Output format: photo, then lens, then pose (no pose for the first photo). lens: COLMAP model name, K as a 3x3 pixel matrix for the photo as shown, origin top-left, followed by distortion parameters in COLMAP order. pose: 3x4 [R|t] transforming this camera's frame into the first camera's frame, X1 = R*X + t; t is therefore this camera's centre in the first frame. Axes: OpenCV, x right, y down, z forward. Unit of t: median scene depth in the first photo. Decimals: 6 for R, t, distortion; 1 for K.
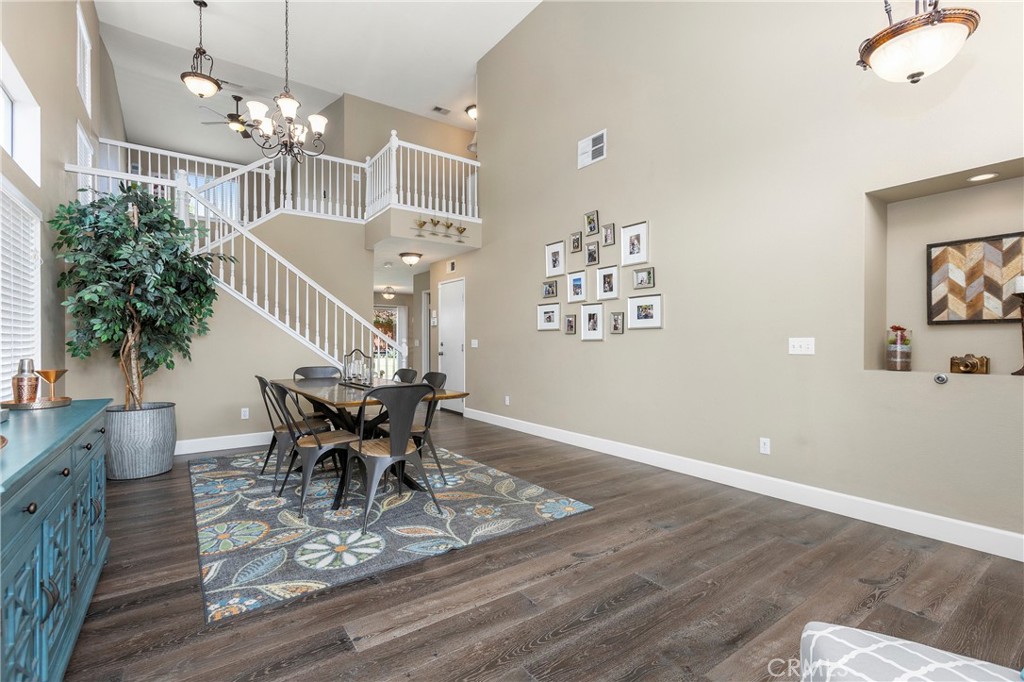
lens RADIAL K [[467.1, 0, 511.2], [0, 467.1, 342.6], [0, 0, 1]] dist [-0.002314, -0.000090]
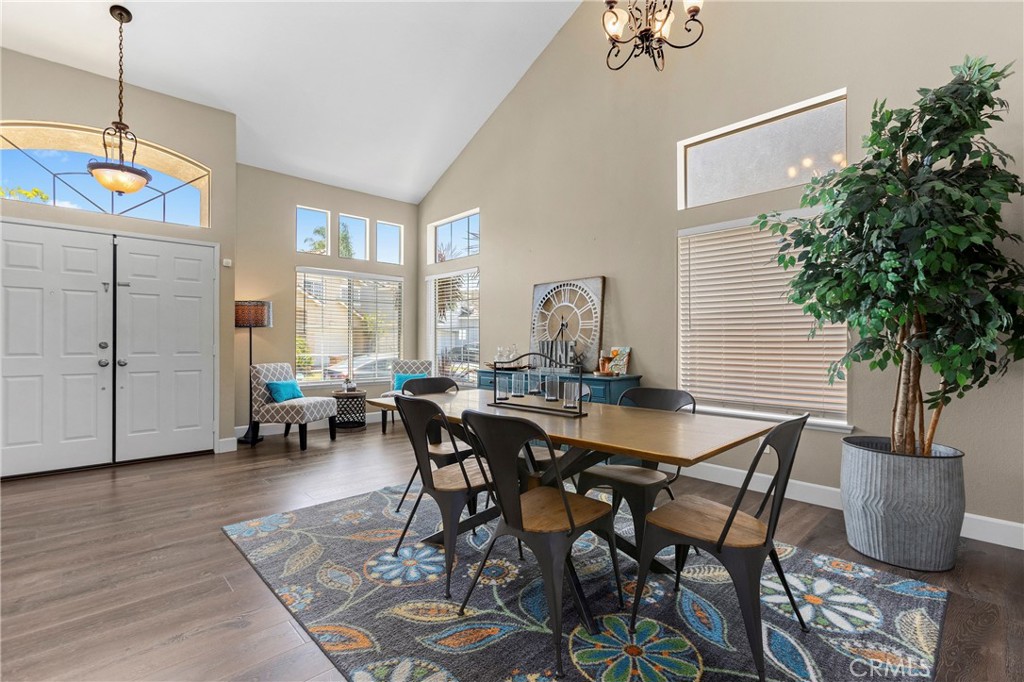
lens RADIAL K [[467.1, 0, 513.3], [0, 467.1, 339.7], [0, 0, 1]] dist [-0.002314, -0.000090]
pose [[-0.990353, -0.000512, -0.138569, -0.234445], [-0.000246, 0.999998, -0.001939, -0.003163], [0.138569, -0.001886, -0.990351, 1.842045]]
